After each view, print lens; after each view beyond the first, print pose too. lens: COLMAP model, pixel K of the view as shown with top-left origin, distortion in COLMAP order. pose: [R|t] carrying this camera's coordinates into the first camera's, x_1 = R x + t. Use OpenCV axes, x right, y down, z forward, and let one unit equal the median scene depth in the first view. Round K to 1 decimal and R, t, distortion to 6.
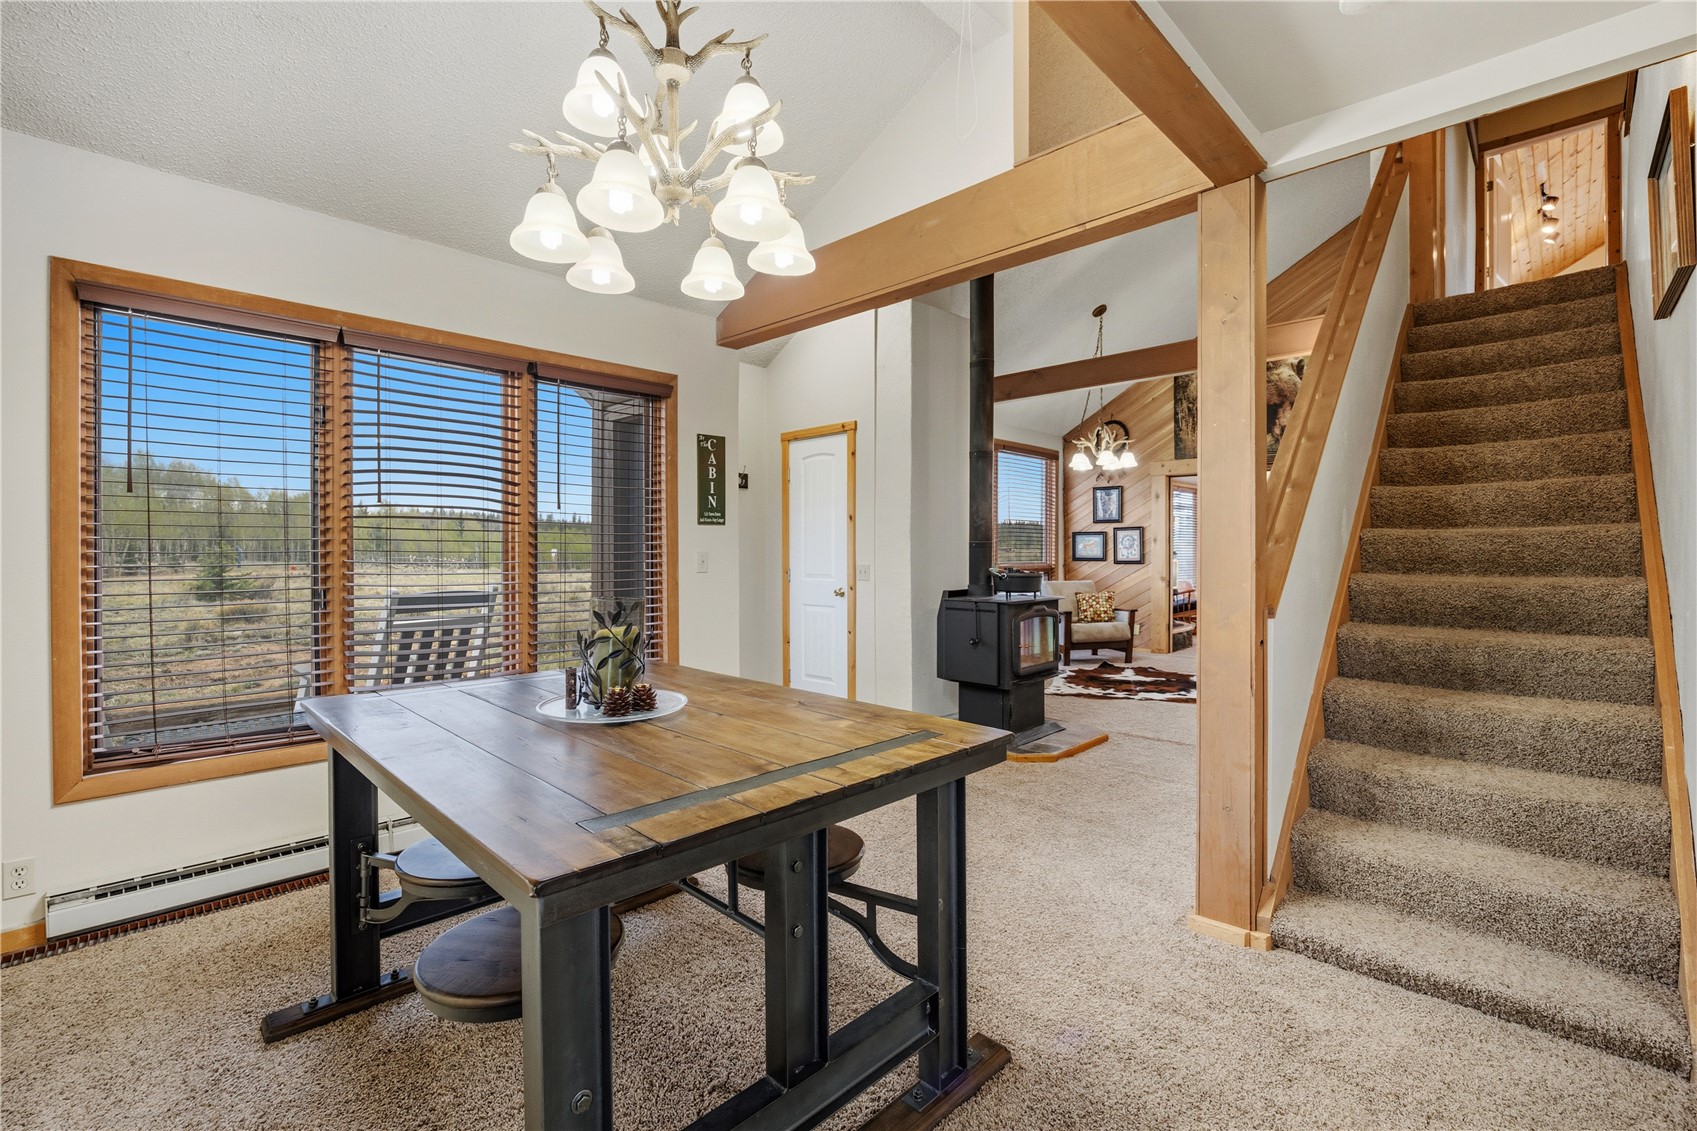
lens RADIAL K [[738.0, 0, 857.8], [0, 738.0, 567.1], [0, 0, 1]] dist [-0.011251, 0.000794]
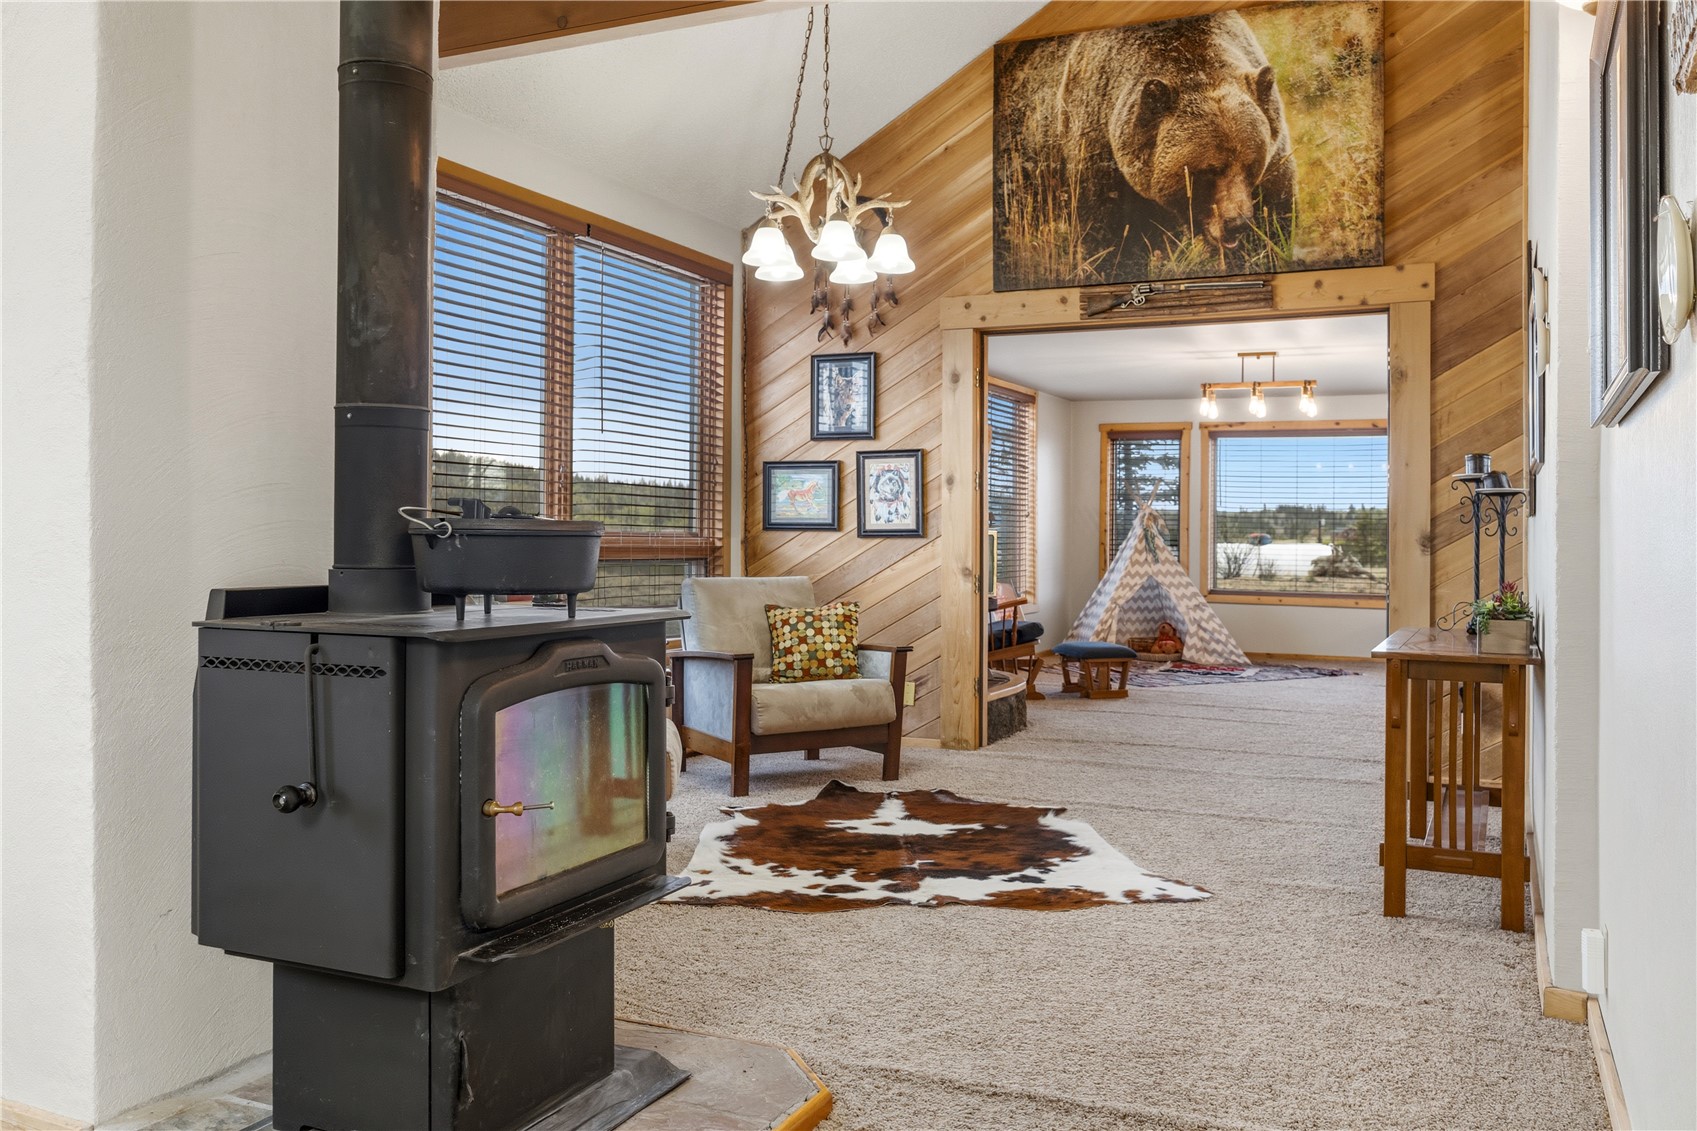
lens RADIAL K [[1402.7, 0, 846.4], [0, 1402.7, 552.4], [0, 0, 1]] dist [0.015690, -0.000717]
pose [[0.947863, 0.006120, 0.318620, 0.097174], [-0.003073, 0.999945, -0.010066, 0.013451], [-0.318663, 0.008562, 0.947829, 0.273748]]
